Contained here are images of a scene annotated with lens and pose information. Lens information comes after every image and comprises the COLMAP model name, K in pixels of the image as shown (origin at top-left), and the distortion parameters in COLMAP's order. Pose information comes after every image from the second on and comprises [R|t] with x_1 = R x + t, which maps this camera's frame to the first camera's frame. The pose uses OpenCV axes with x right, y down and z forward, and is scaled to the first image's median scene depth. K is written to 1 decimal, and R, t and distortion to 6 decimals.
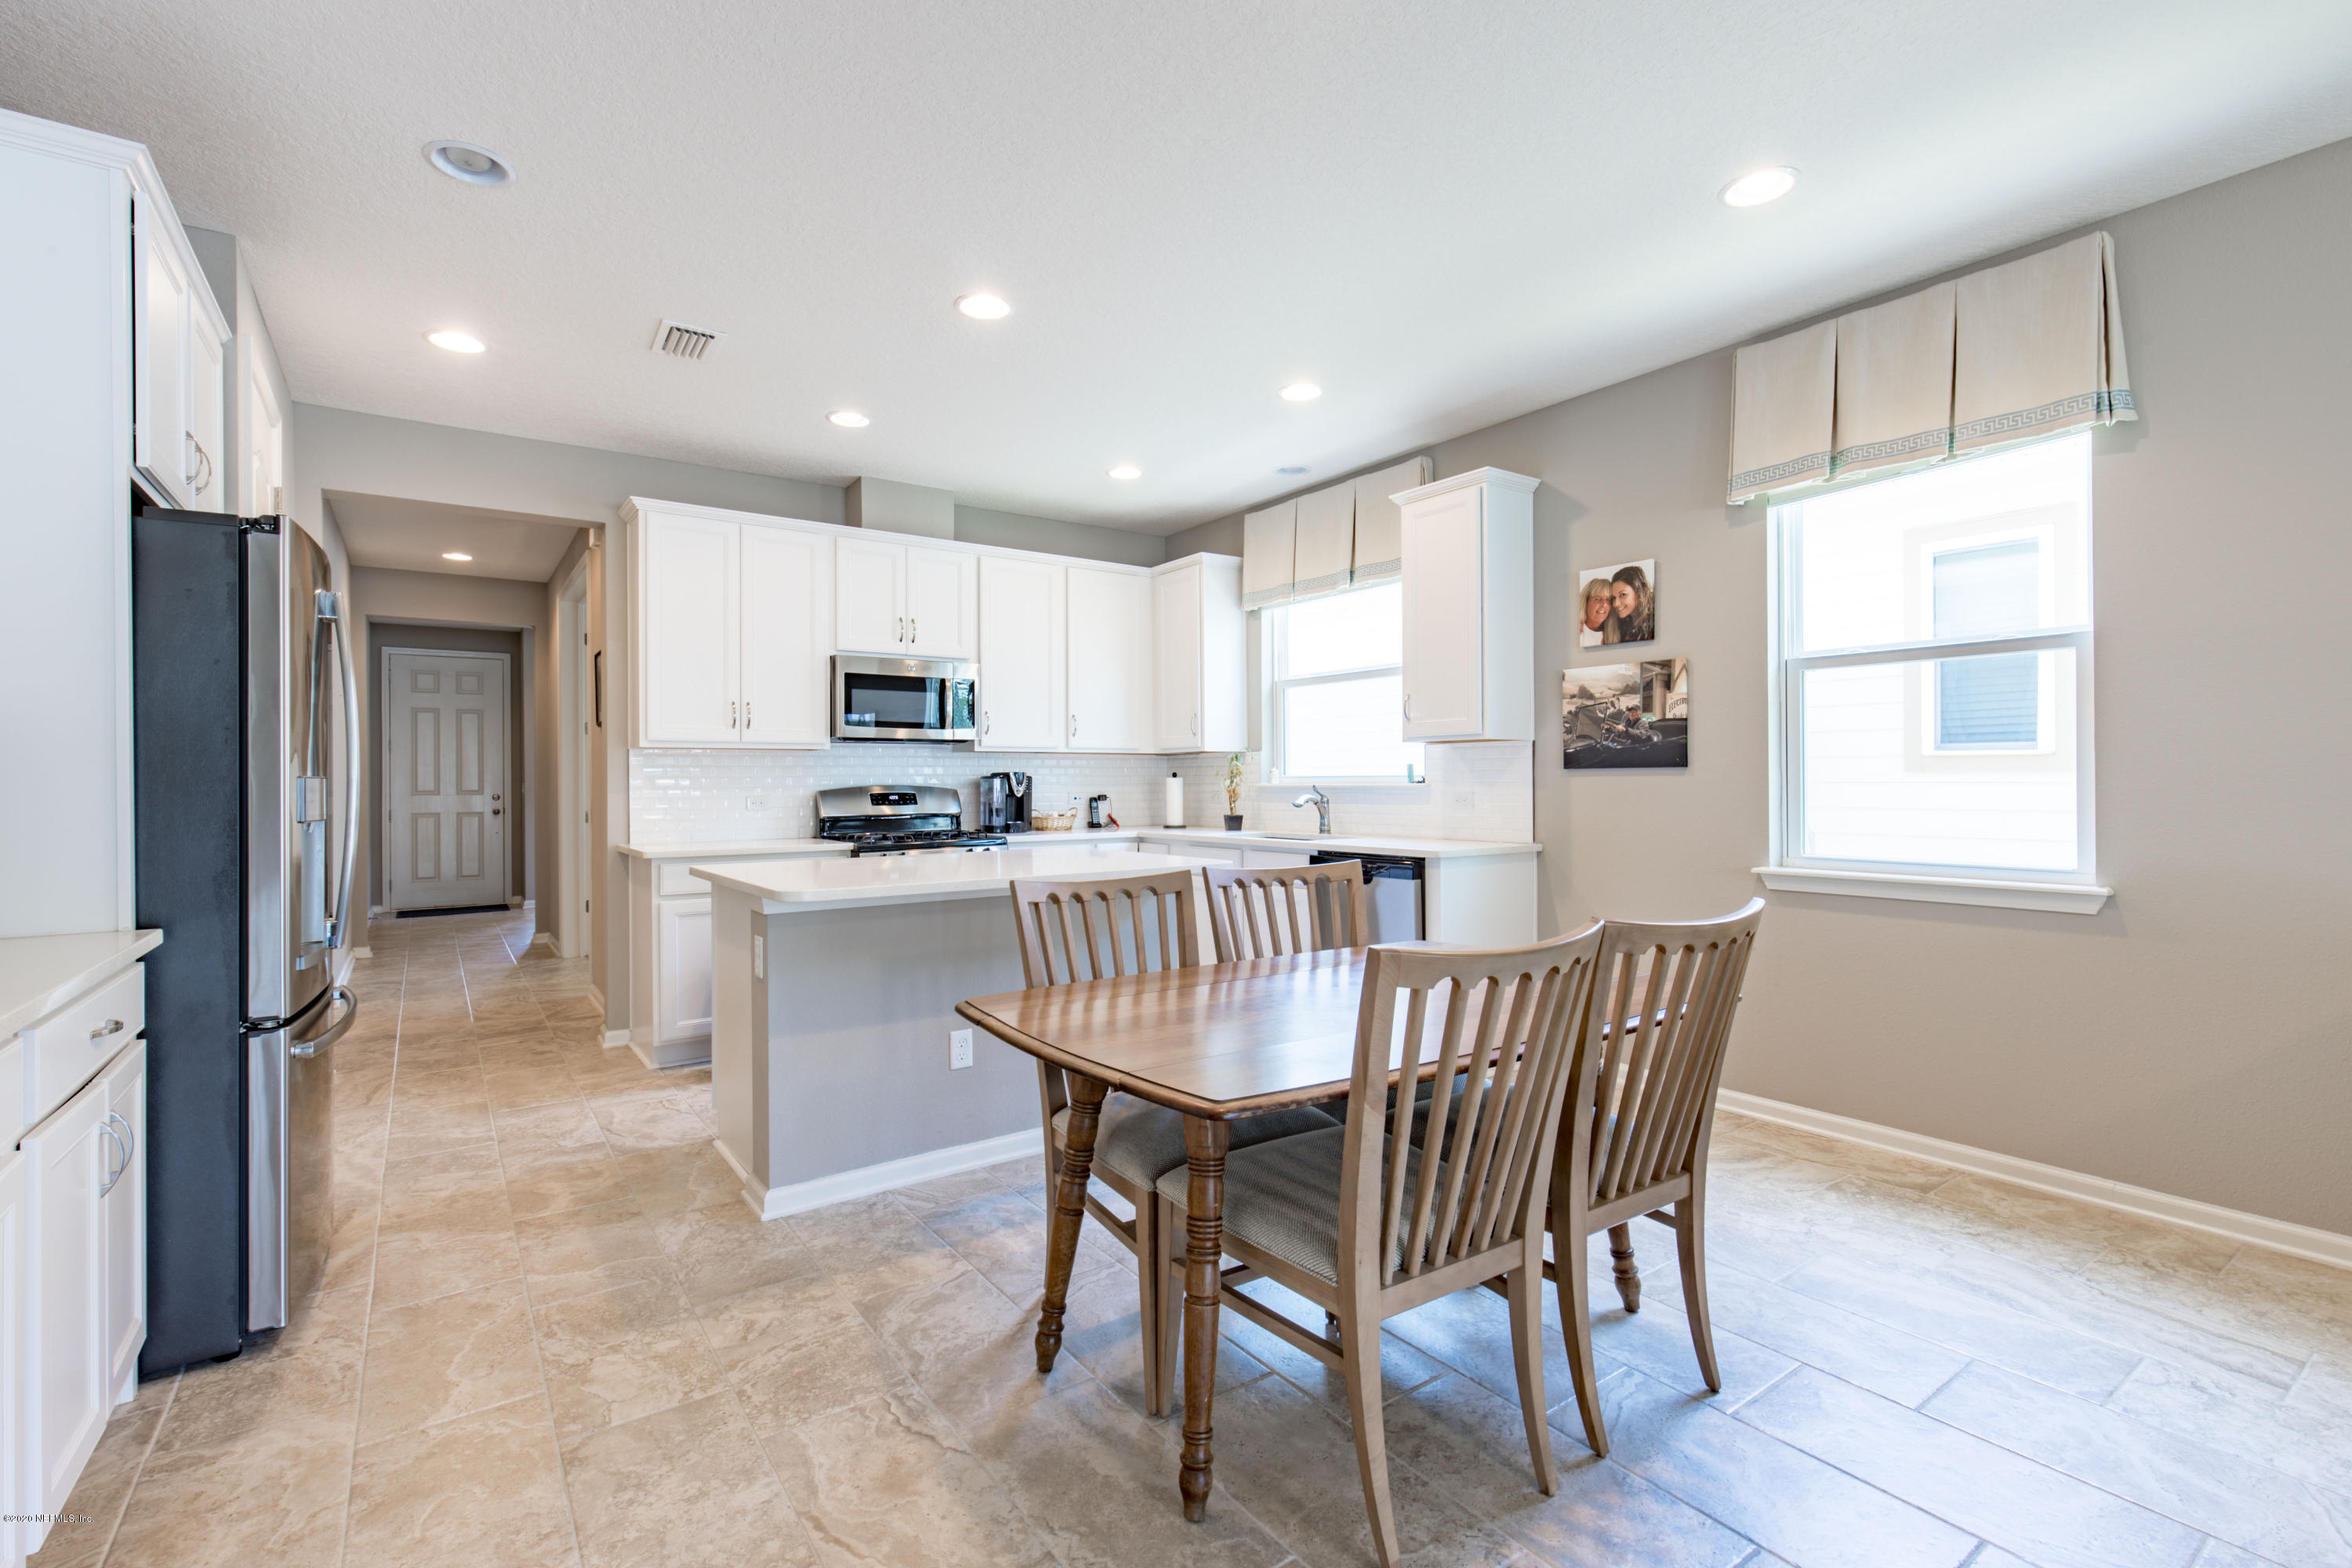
lens RADIAL K [[1052.9, 0, 1164.7], [0, 1052.9, 777.3], [0, 0, 1]] dist [0.005399, -0.001523]
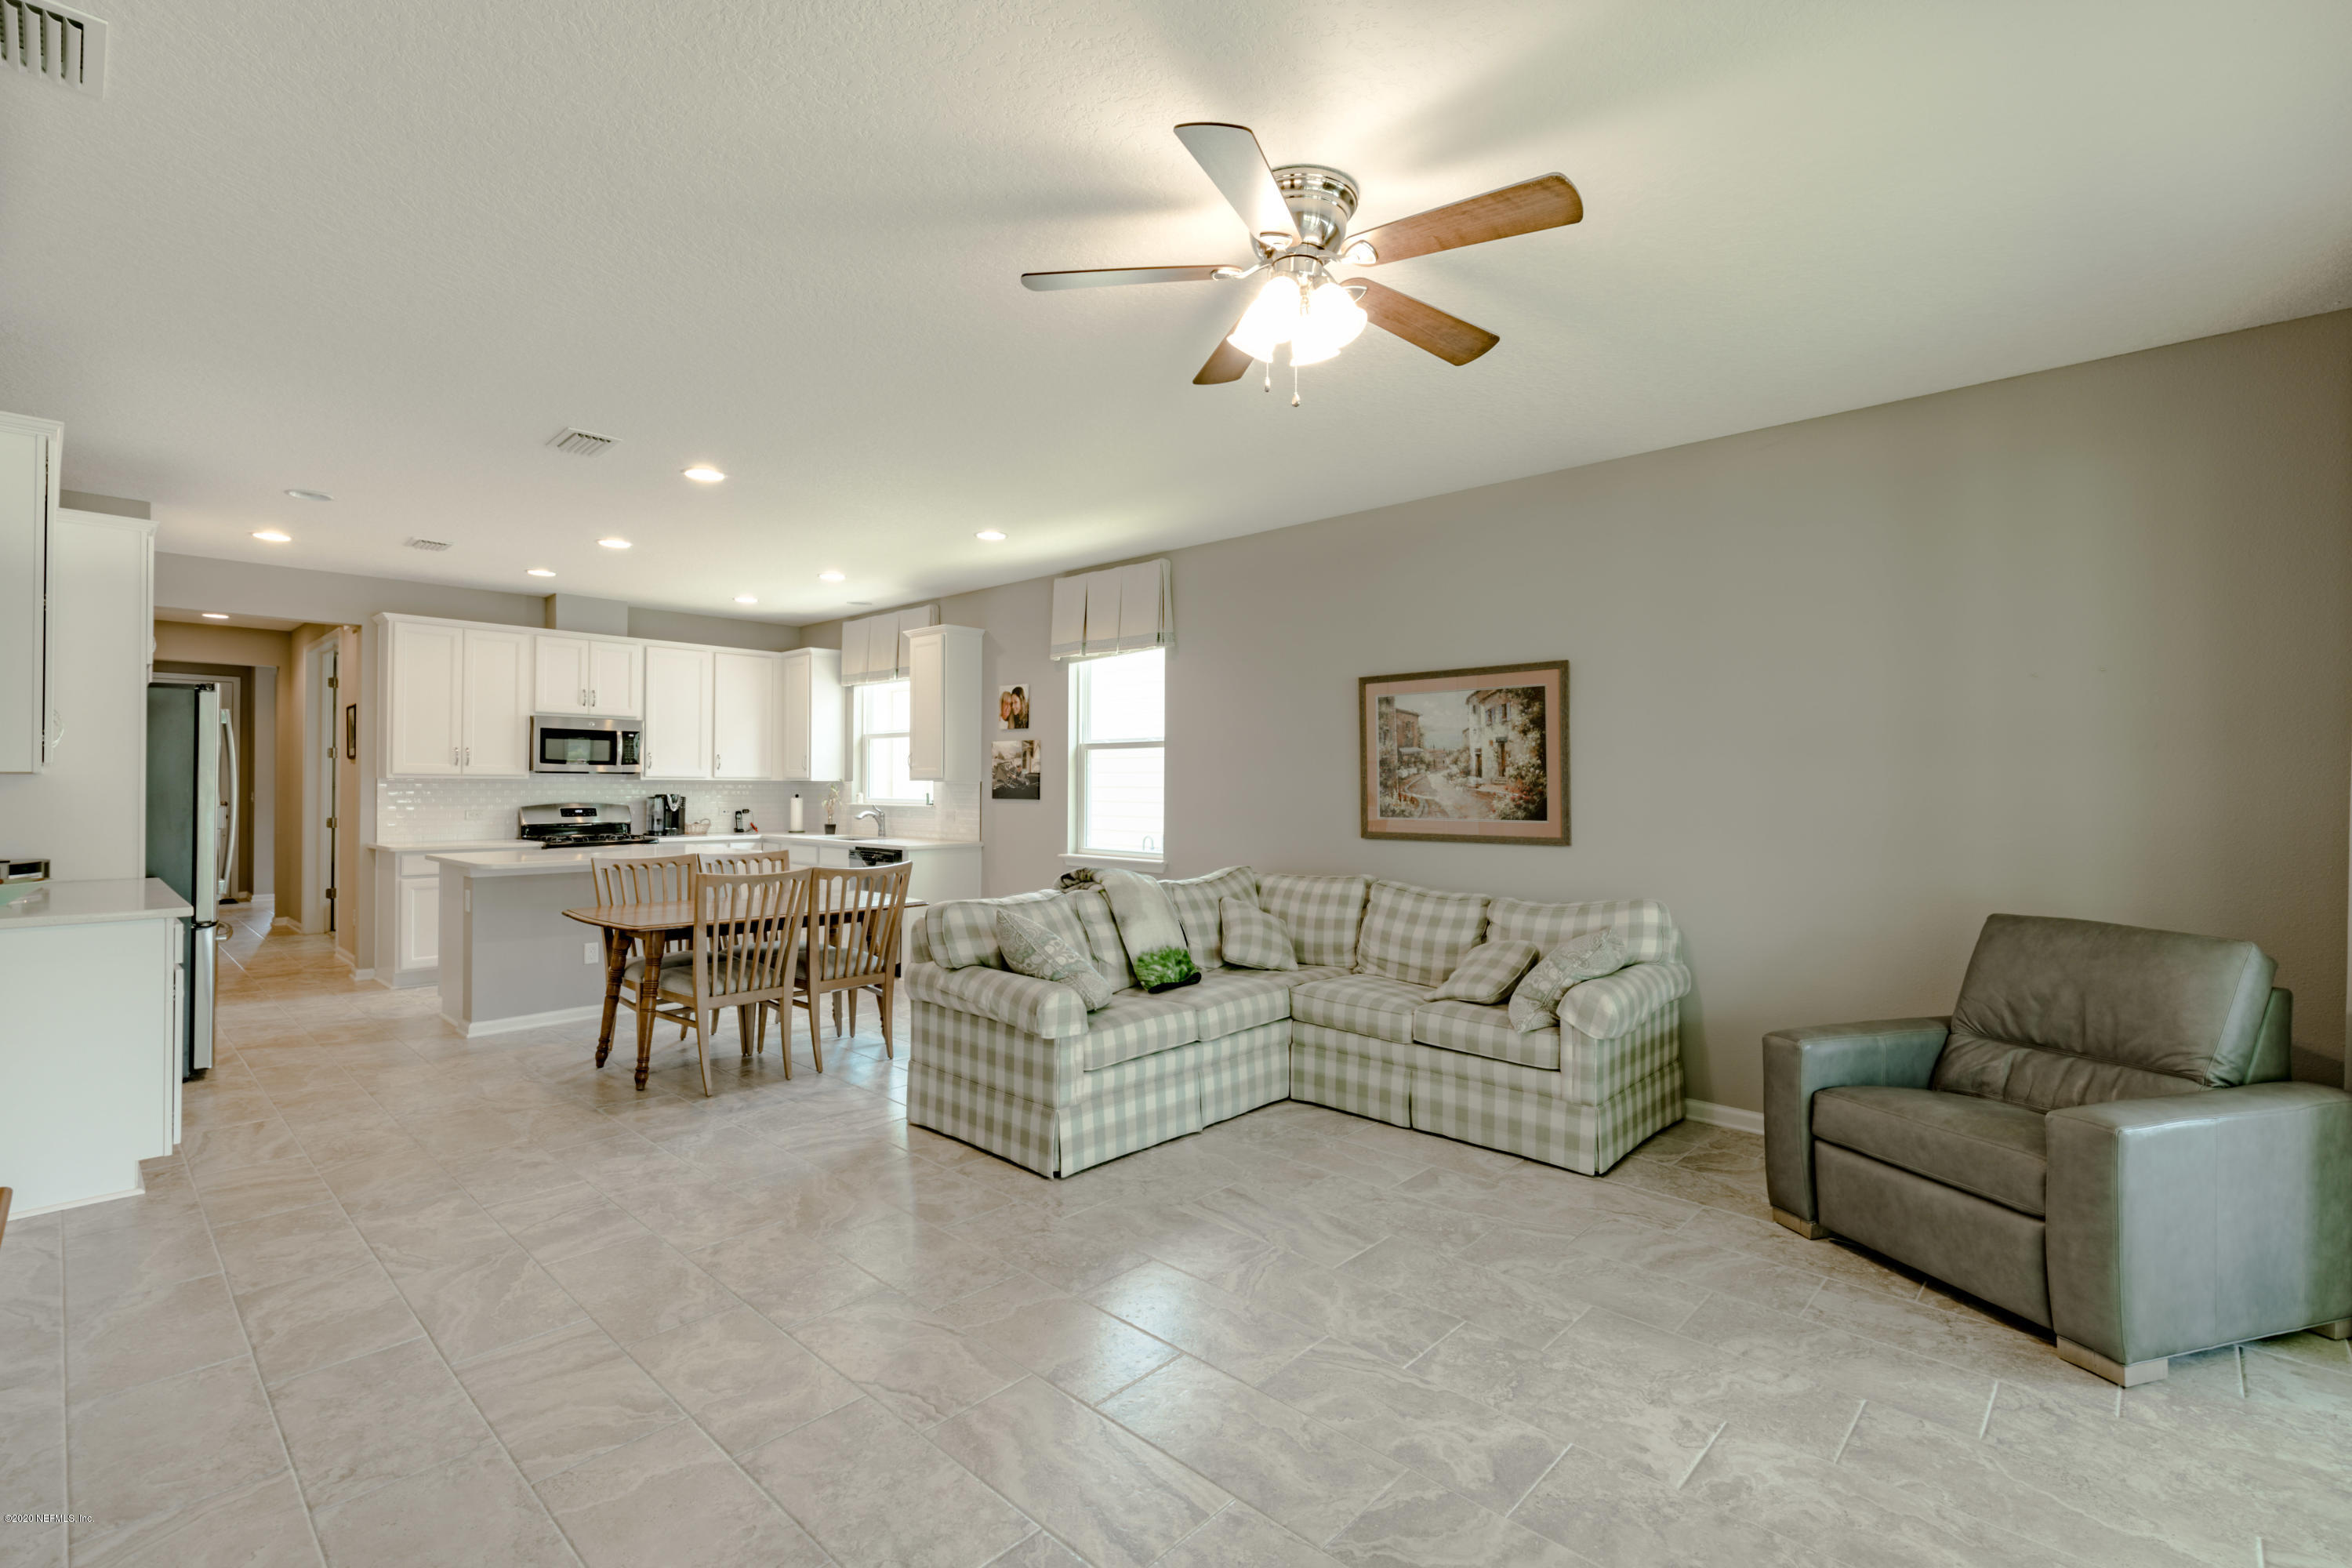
lens RADIAL K [[1052.9, 0, 1166.3], [0, 1052.9, 778.7], [0, 0, 1]] dist [0.005399, -0.001523]
pose [[0.979928, 0.012491, 0.198960, 0.280000], [-0.011720, 0.999919, -0.005050, -0.031706], [-0.199007, 0.002616, 0.979995, -0.667111]]
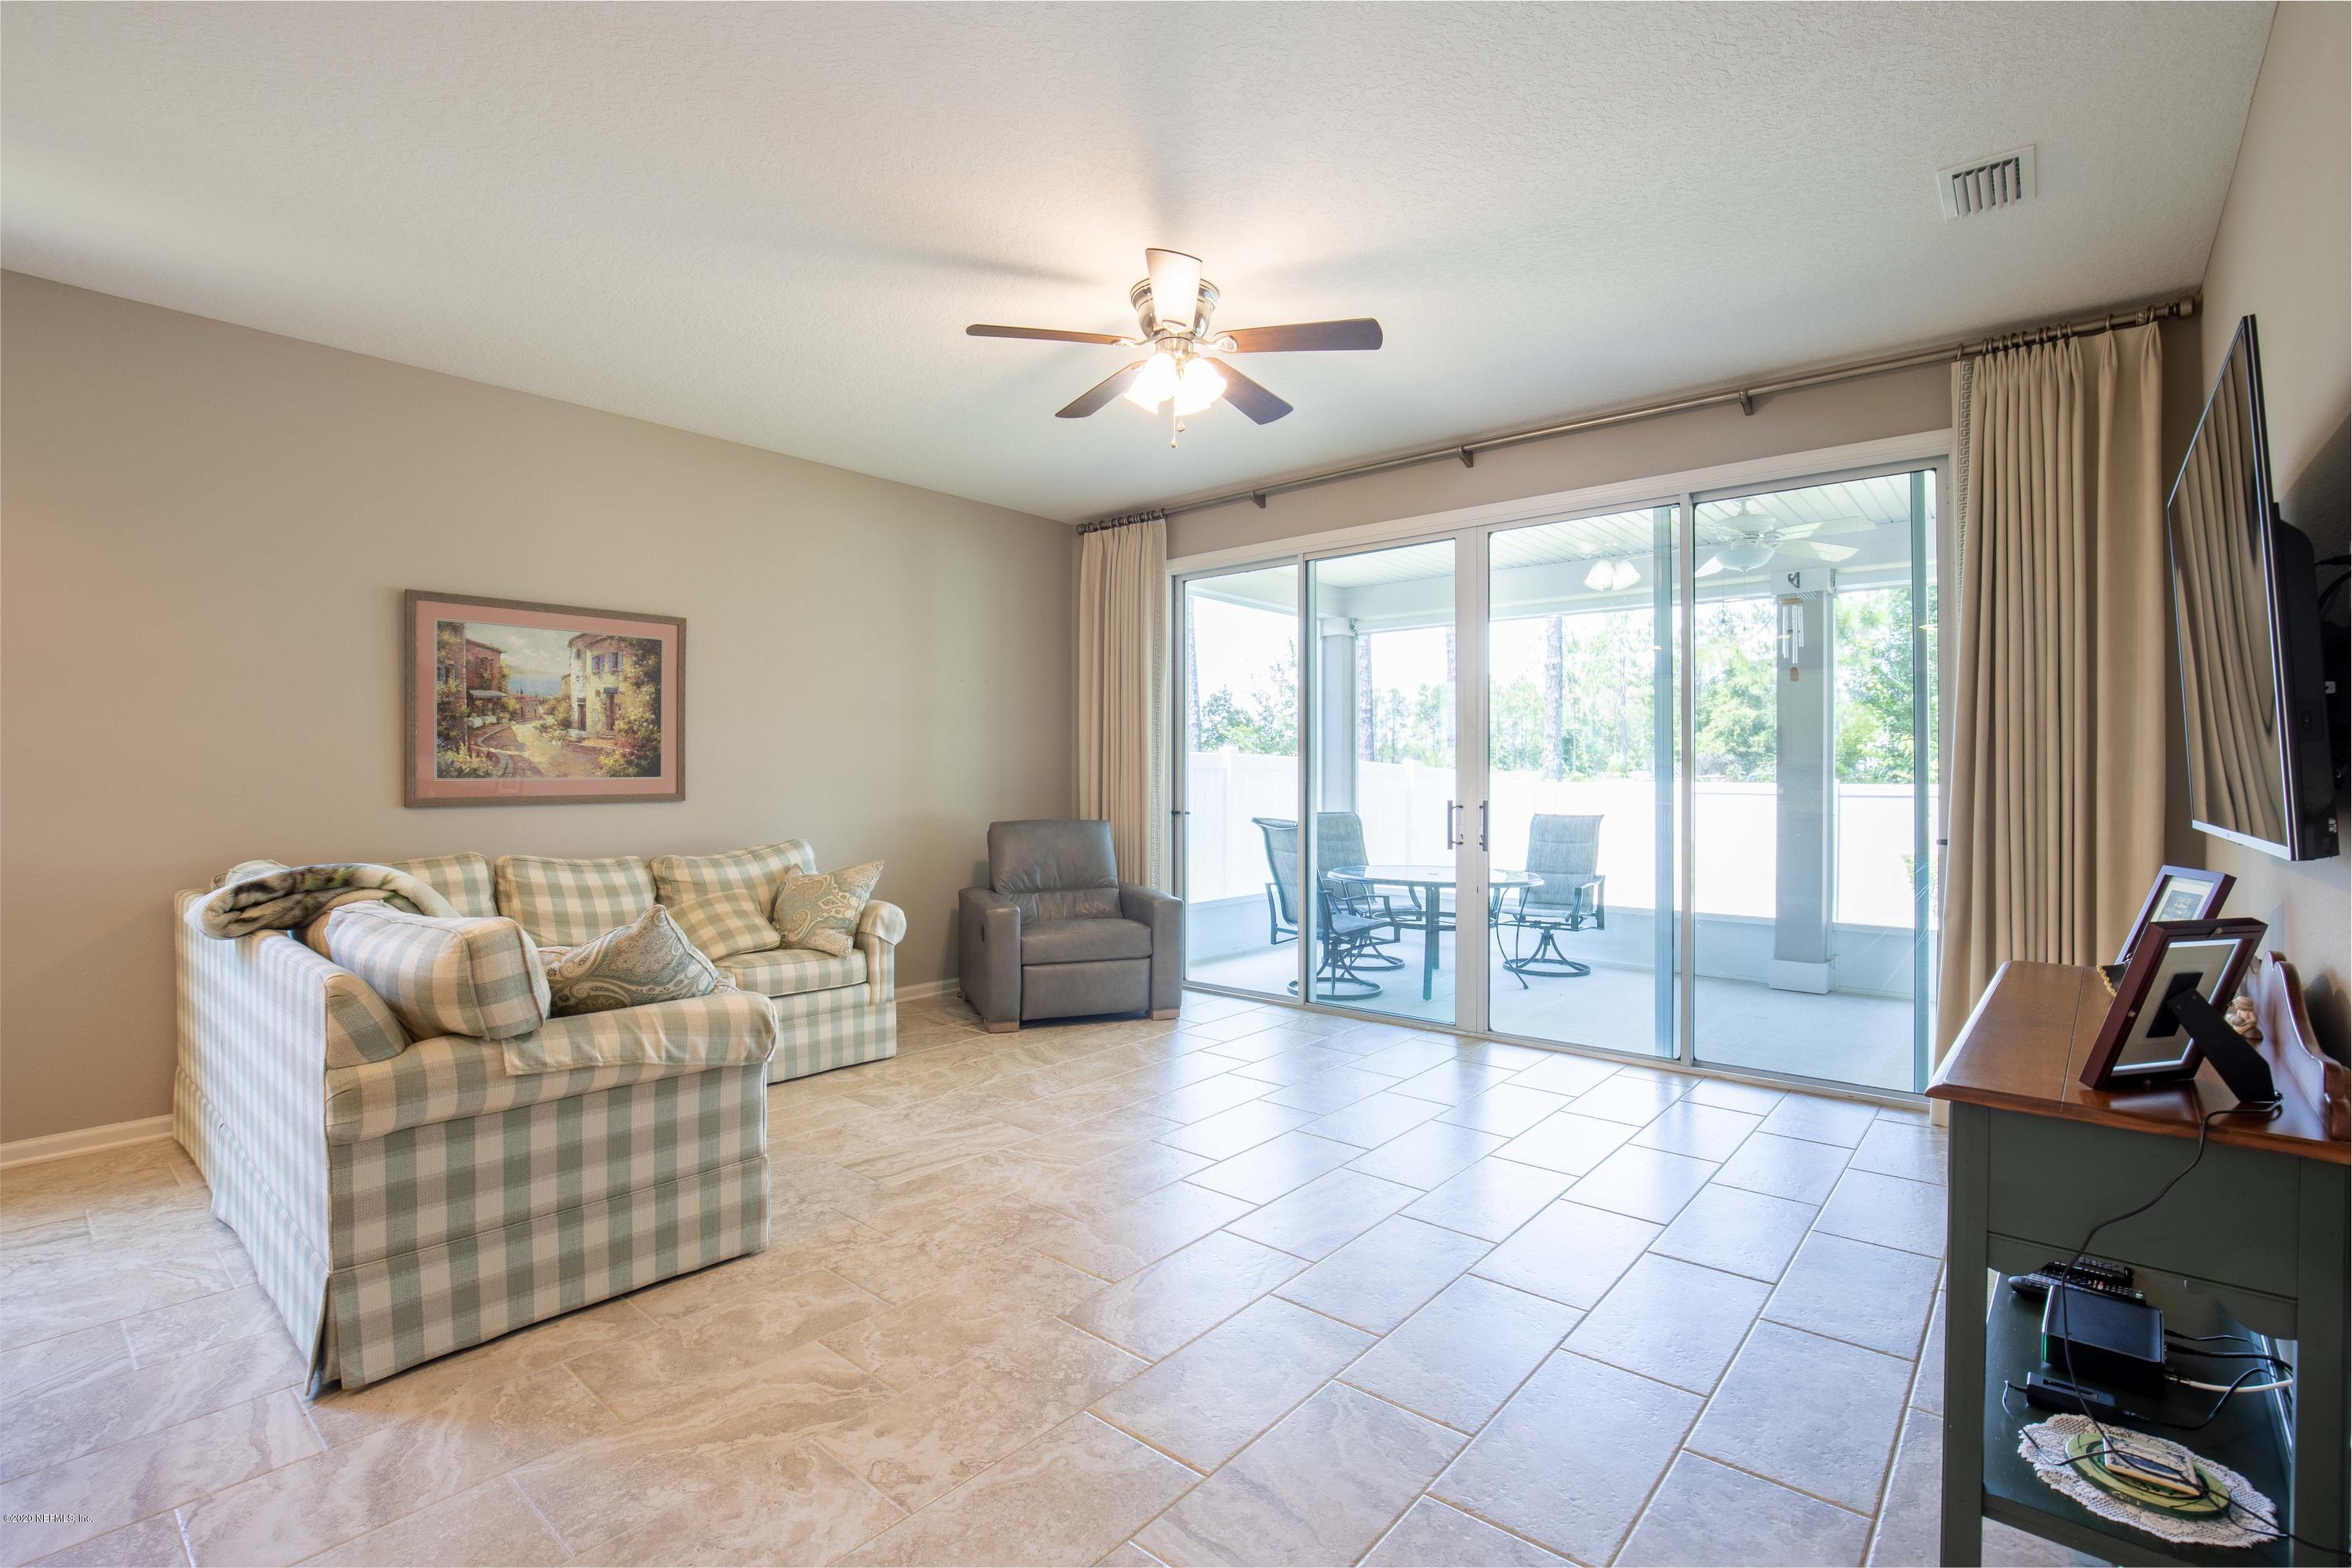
lens RADIAL K [[1052.9, 0, 1177.8], [0, 1052.9, 785.7], [0, 0, 1]] dist [0.005399, -0.001523]
pose [[-0.241436, -0.002204, 0.970414, -0.234300], [-0.002976, 0.999994, 0.001531, 0.003380], [-0.970412, -0.002518, -0.241441, -0.002629]]
